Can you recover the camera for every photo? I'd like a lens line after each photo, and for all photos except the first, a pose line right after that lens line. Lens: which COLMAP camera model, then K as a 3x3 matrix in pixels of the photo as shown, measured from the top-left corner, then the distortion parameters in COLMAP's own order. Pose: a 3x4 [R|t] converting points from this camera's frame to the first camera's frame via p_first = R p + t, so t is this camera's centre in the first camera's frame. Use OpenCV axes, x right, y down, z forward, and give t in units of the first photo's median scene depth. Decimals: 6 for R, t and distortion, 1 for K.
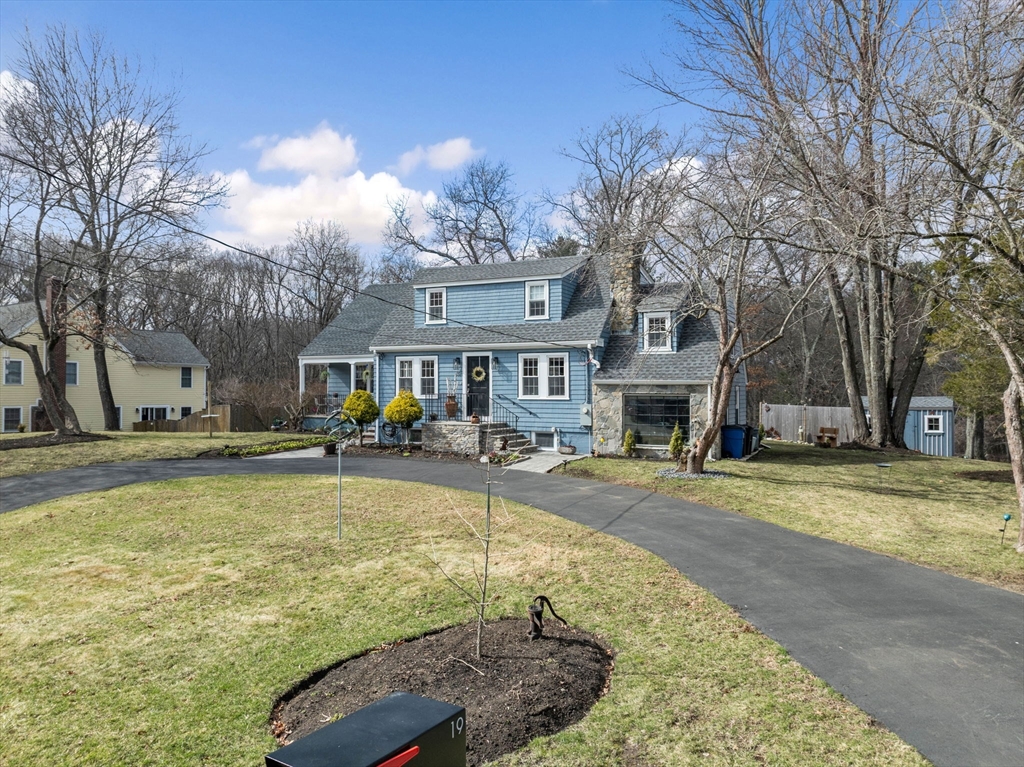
lens RADIAL K [[847.7, 0, 509.1], [0, 847.7, 380.9], [0, 0, 1]] dist [-0.037645, -0.014340]
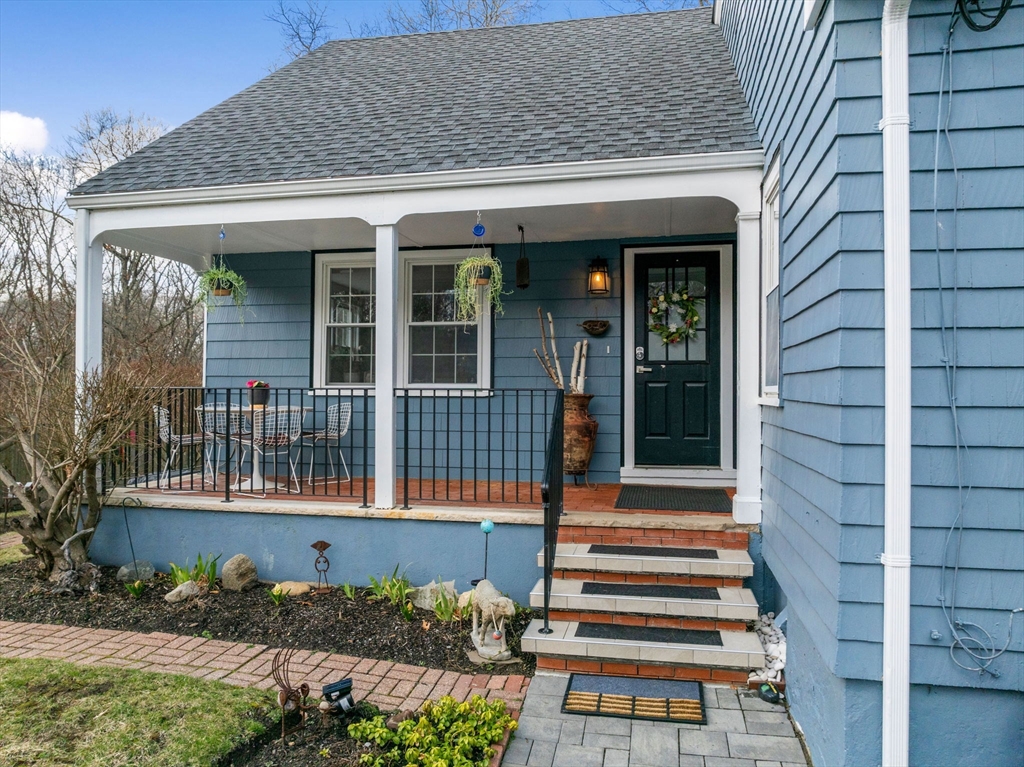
lens RADIAL K [[738.4, 0, 483.1], [0, 738.4, 379.9], [0, 0, 1]] dist [-0.006331, -0.003979]
pose [[0.969706, 0.003562, 0.244249, -0.191591], [-0.001881, 0.999973, -0.007116, 0.014774], [-0.244267, 0.006441, 0.969686, 0.785284]]
